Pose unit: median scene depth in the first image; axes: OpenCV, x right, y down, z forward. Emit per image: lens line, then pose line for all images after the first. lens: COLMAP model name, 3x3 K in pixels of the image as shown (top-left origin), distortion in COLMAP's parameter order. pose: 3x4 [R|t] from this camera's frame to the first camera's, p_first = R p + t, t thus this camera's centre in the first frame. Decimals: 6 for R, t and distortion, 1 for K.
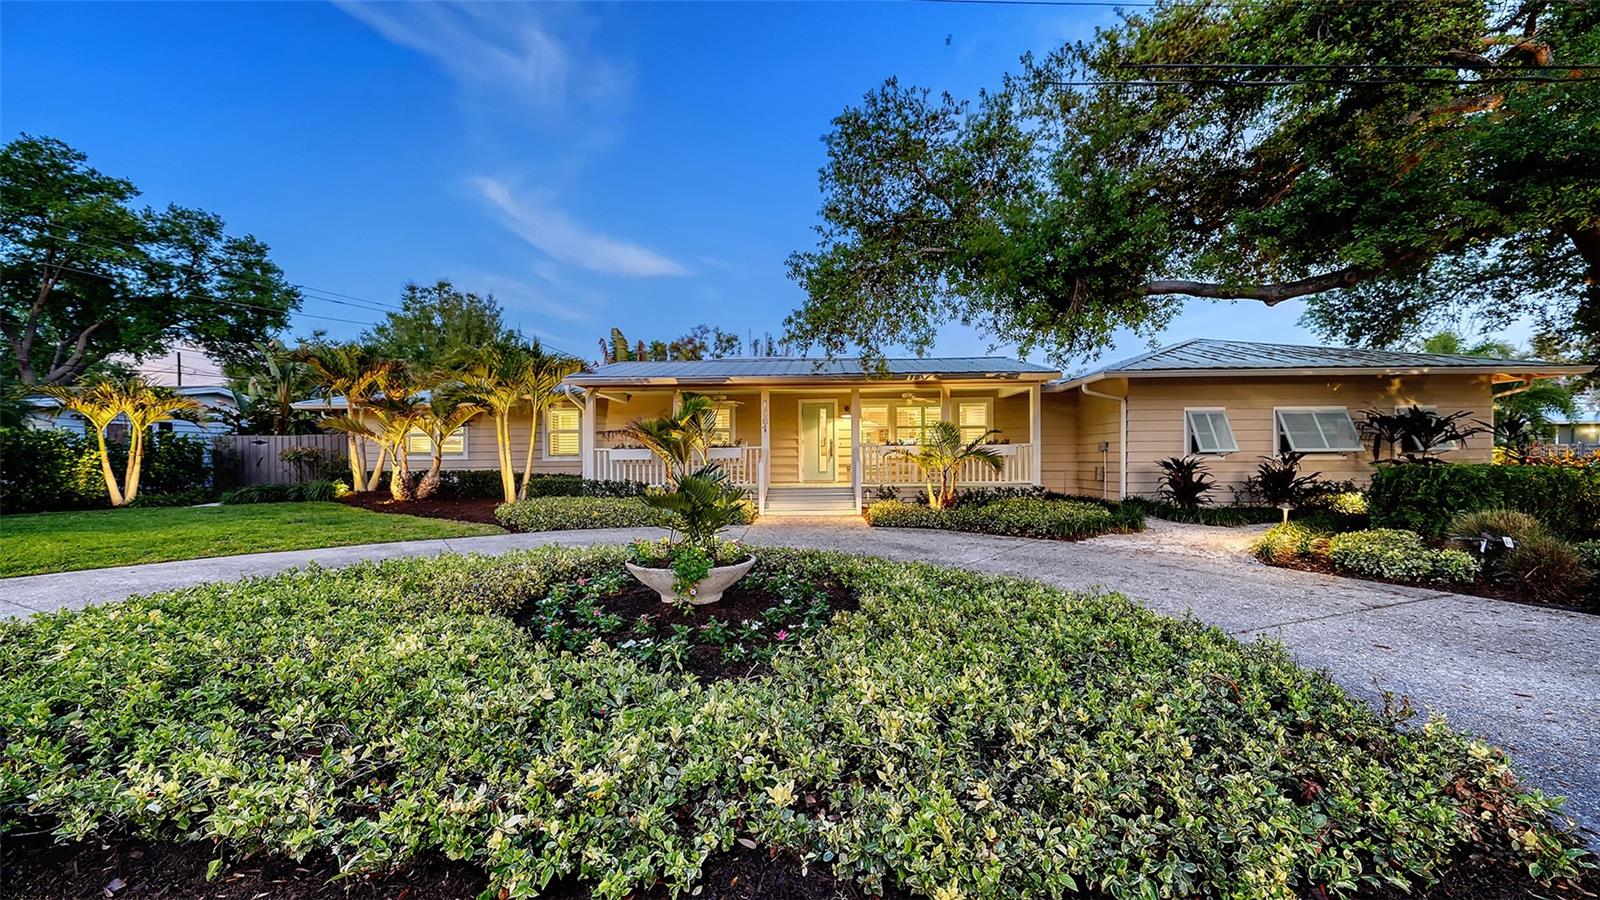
lens RADIAL K [[616.6, 0, 800.0], [0, 616.6, 450.0], [0, 0, 1]] dist [0.000011, -0.000001]
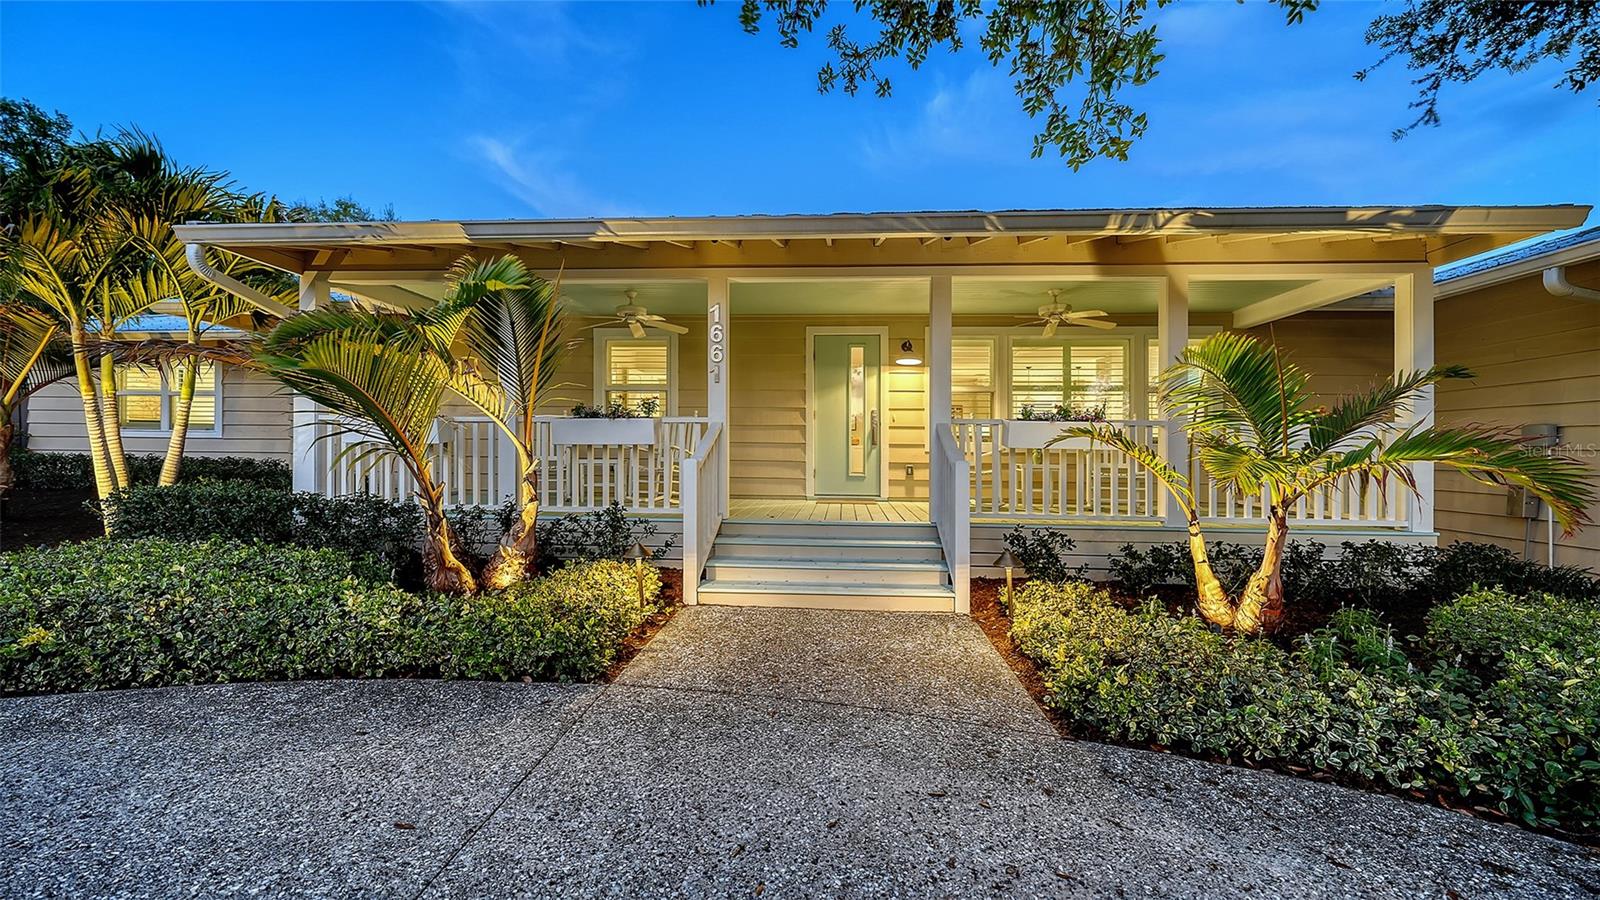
lens RADIAL K [[662.5, 0, 800.0], [0, 662.5, 450.0], [0, 0, 1]] dist [0.000101, 0.000007]
pose [[0.999384, 0.020461, -0.028507, 0.008943], [-0.019886, 0.999596, 0.020326, 0.004668], [0.028911, -0.019746, 0.999387, 0.495428]]
